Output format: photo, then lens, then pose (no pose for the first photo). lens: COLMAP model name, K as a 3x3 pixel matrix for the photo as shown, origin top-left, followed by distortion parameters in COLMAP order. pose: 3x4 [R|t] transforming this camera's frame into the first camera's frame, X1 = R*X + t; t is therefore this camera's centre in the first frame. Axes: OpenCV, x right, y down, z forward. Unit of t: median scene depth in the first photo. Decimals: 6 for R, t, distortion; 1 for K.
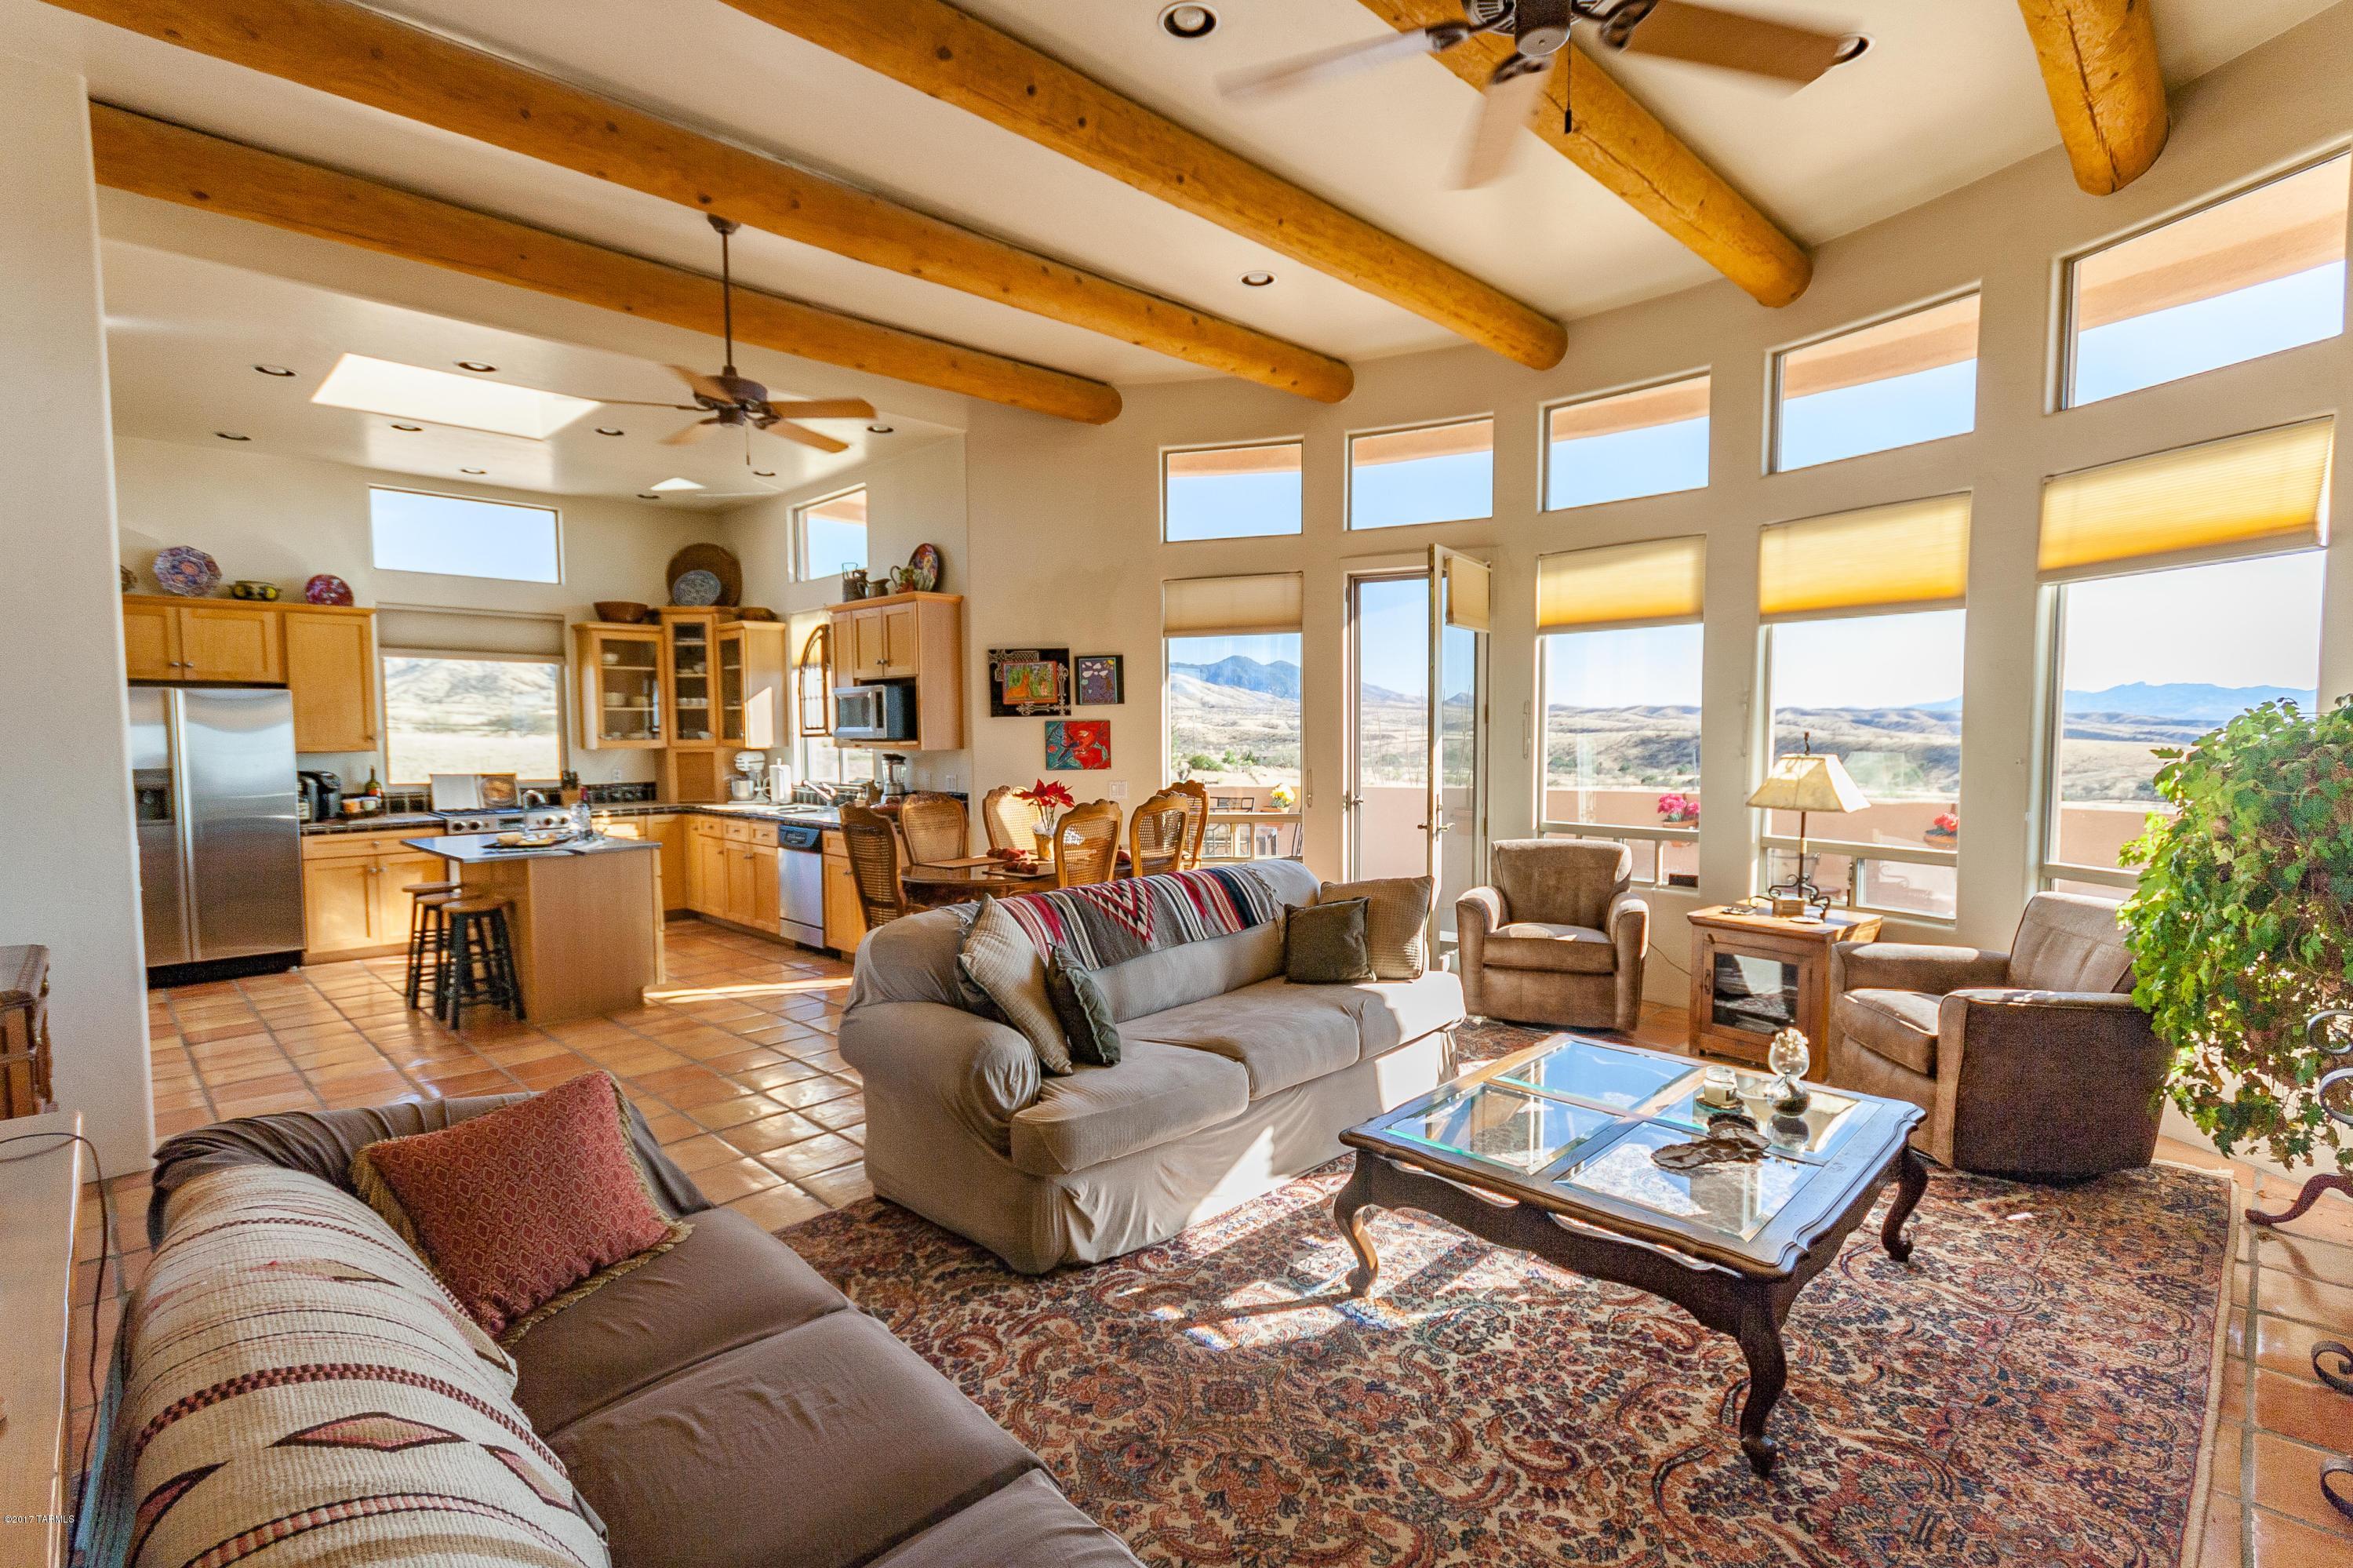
lens RADIAL K [[1101.1, 0, 1176.5], [0, 1101.1, 784.0], [0, 0, 1]] dist [0.028594, -0.010894]
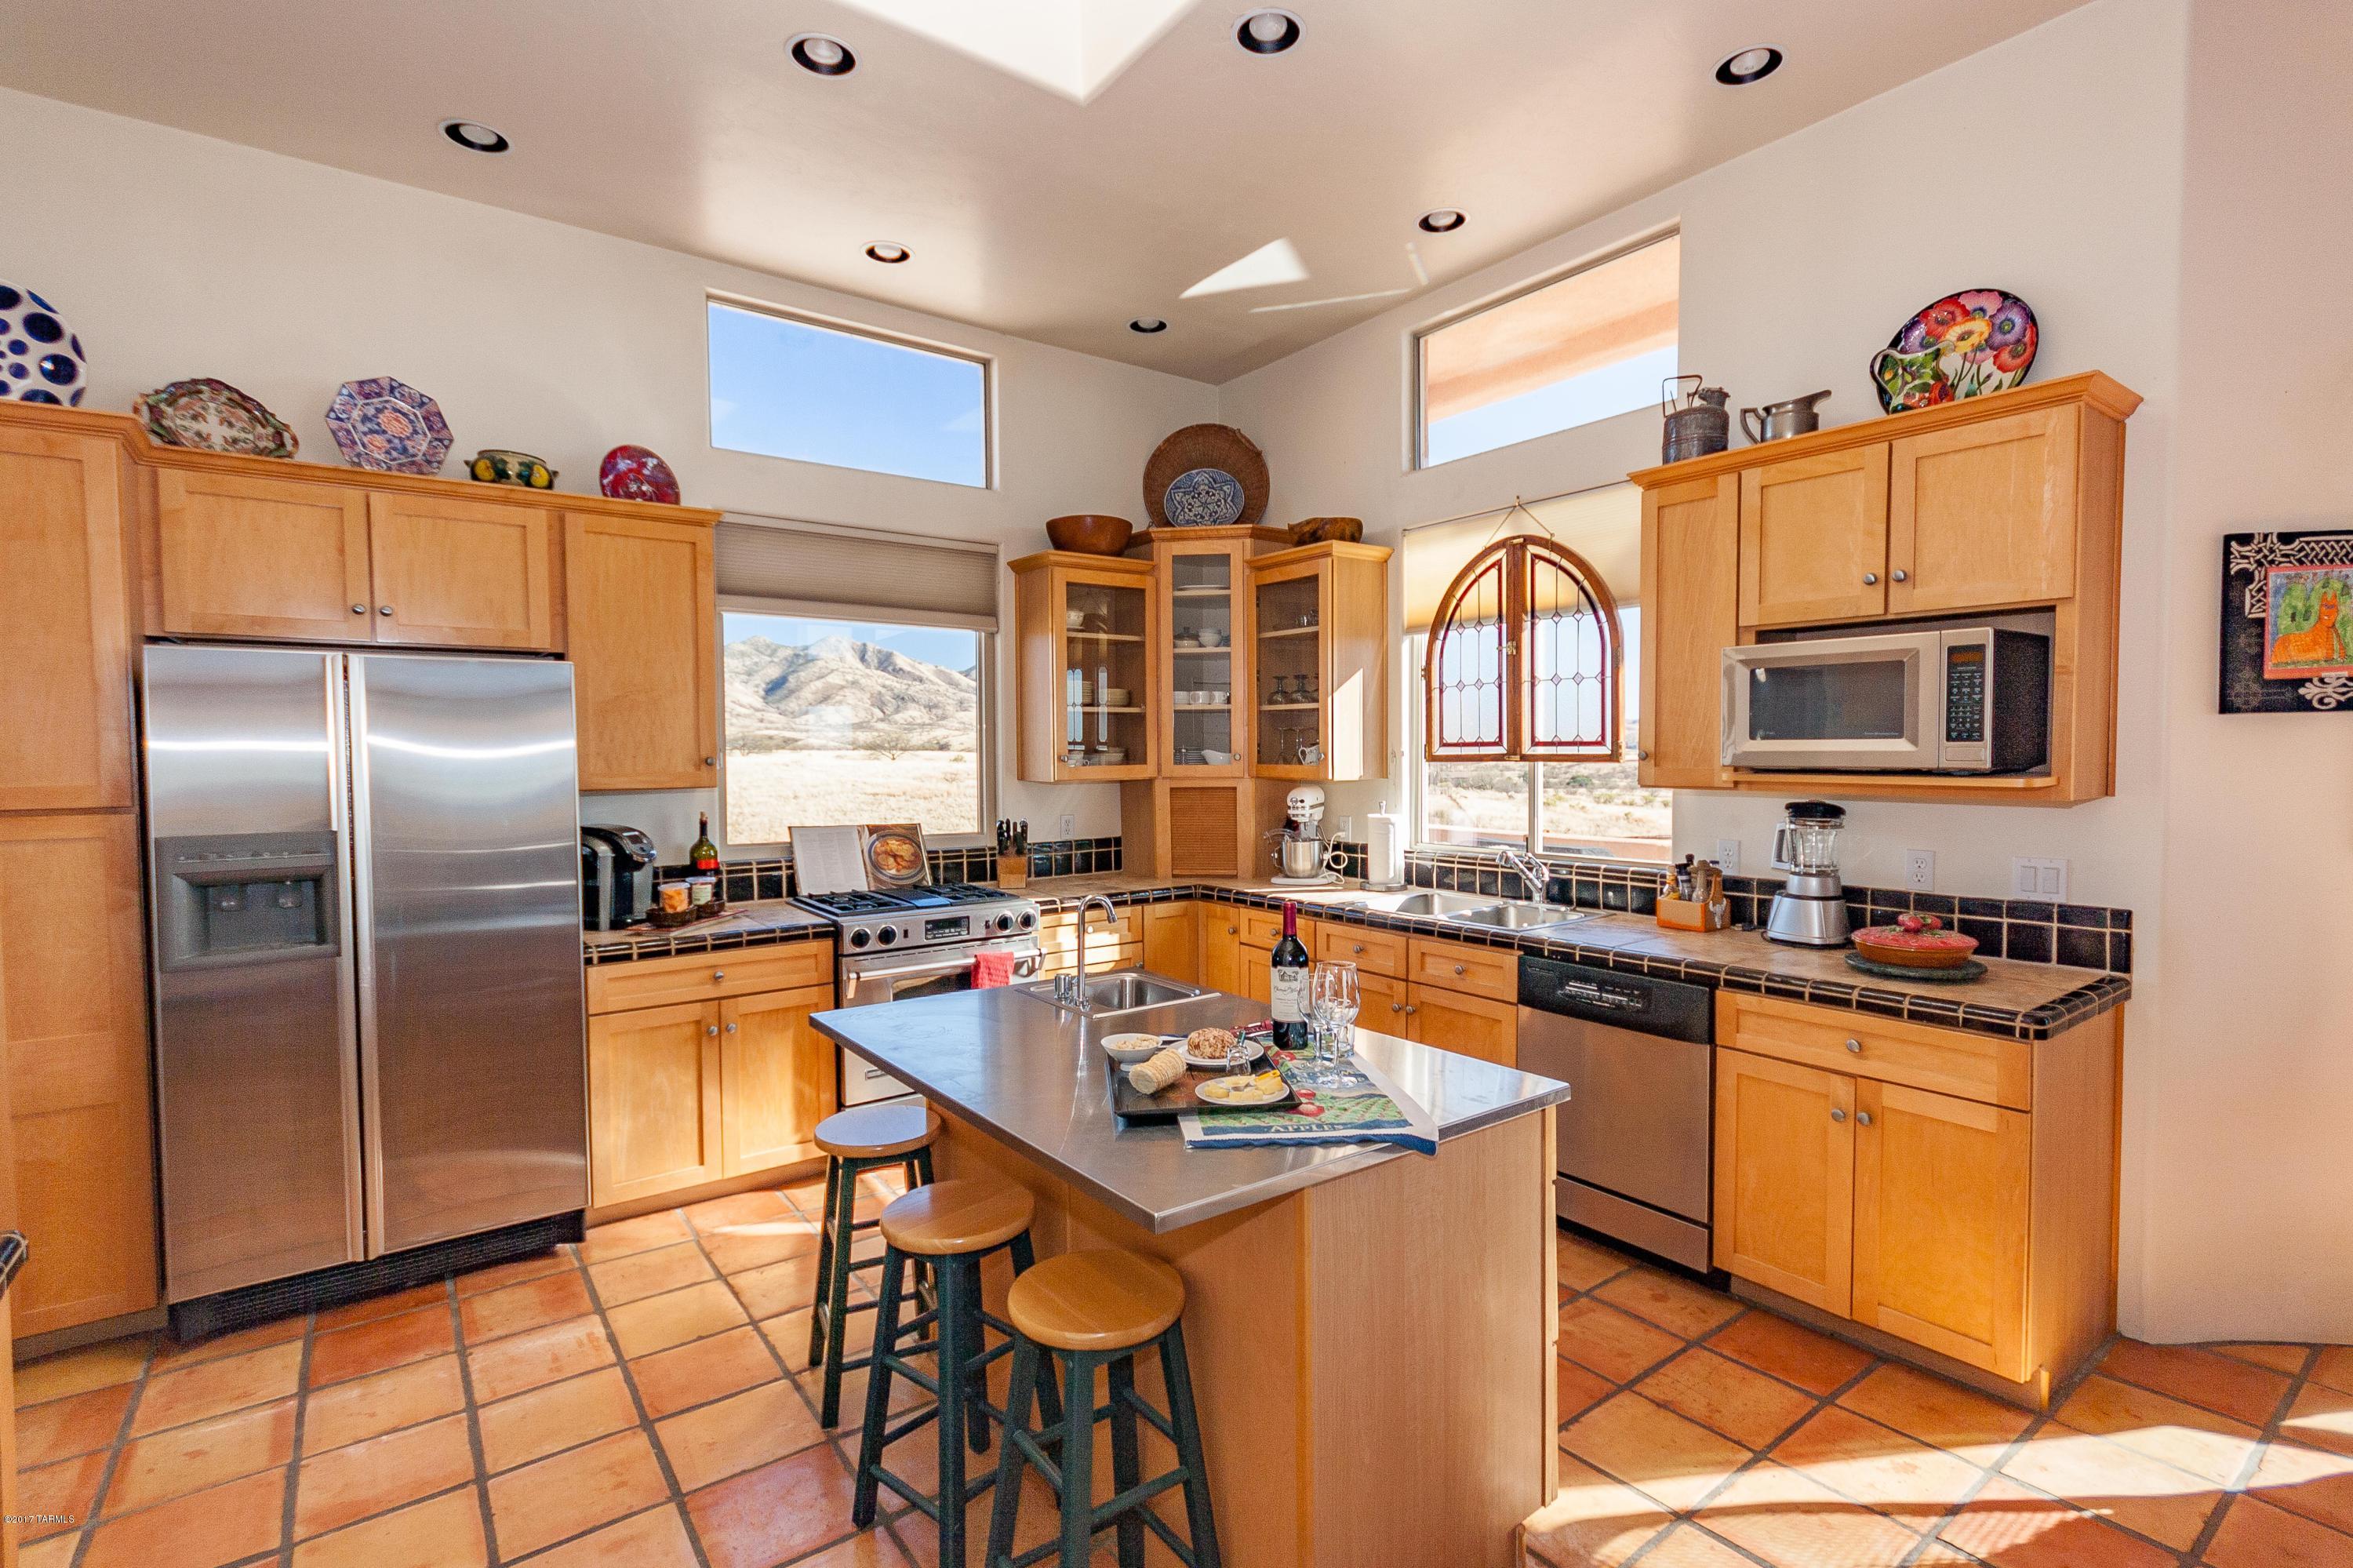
lens RADIAL K [[1101.1, 0, 1176.5], [0, 1101.1, 784.0], [0, 0, 1]] dist [0.028594, -0.010894]
pose [[0.988510, 0.008127, -0.150938, -0.424560], [-0.010837, 0.999794, -0.017137, -0.023968], [0.150768, 0.018576, 0.988395, 0.519459]]
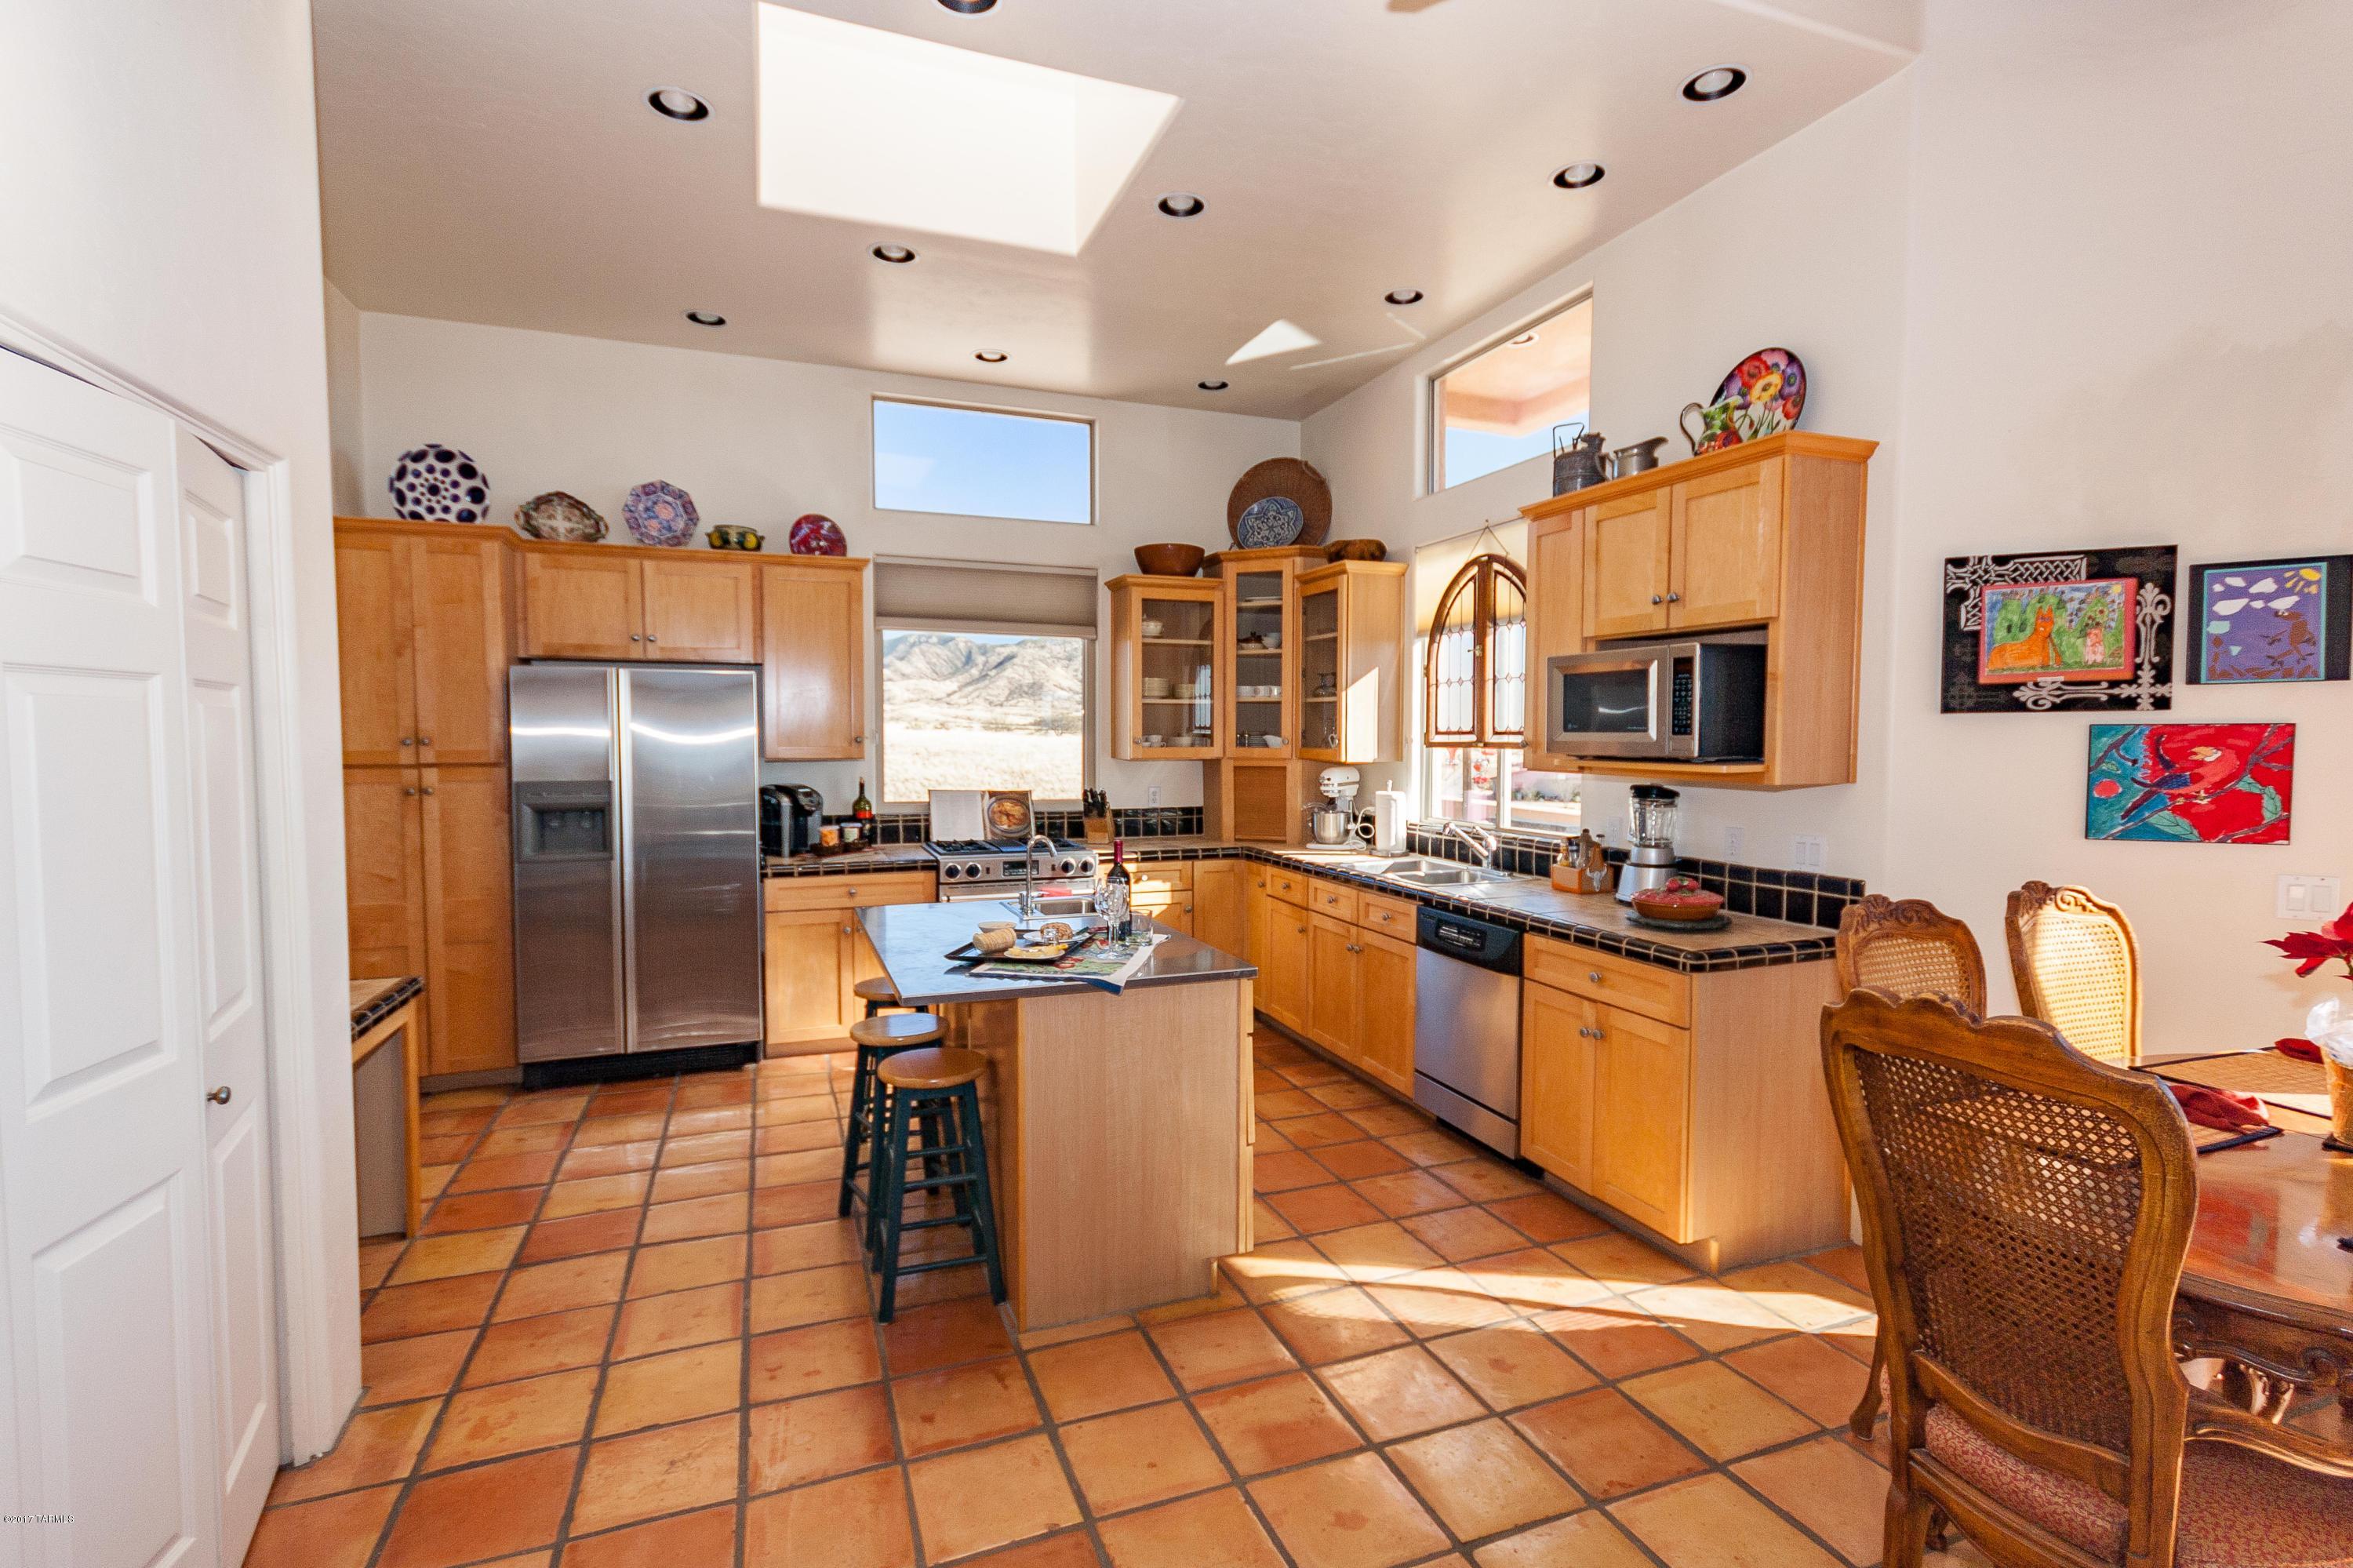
lens RADIAL K [[1101.1, 0, 1176.5], [0, 1101.1, 784.0], [0, 0, 1]] dist [0.028594, -0.010894]
pose [[0.909985, 0.032028, -0.413403, -0.238850], [-0.033399, 0.999434, 0.003911, -0.022236], [0.413294, 0.010249, 0.910540, 0.433184]]
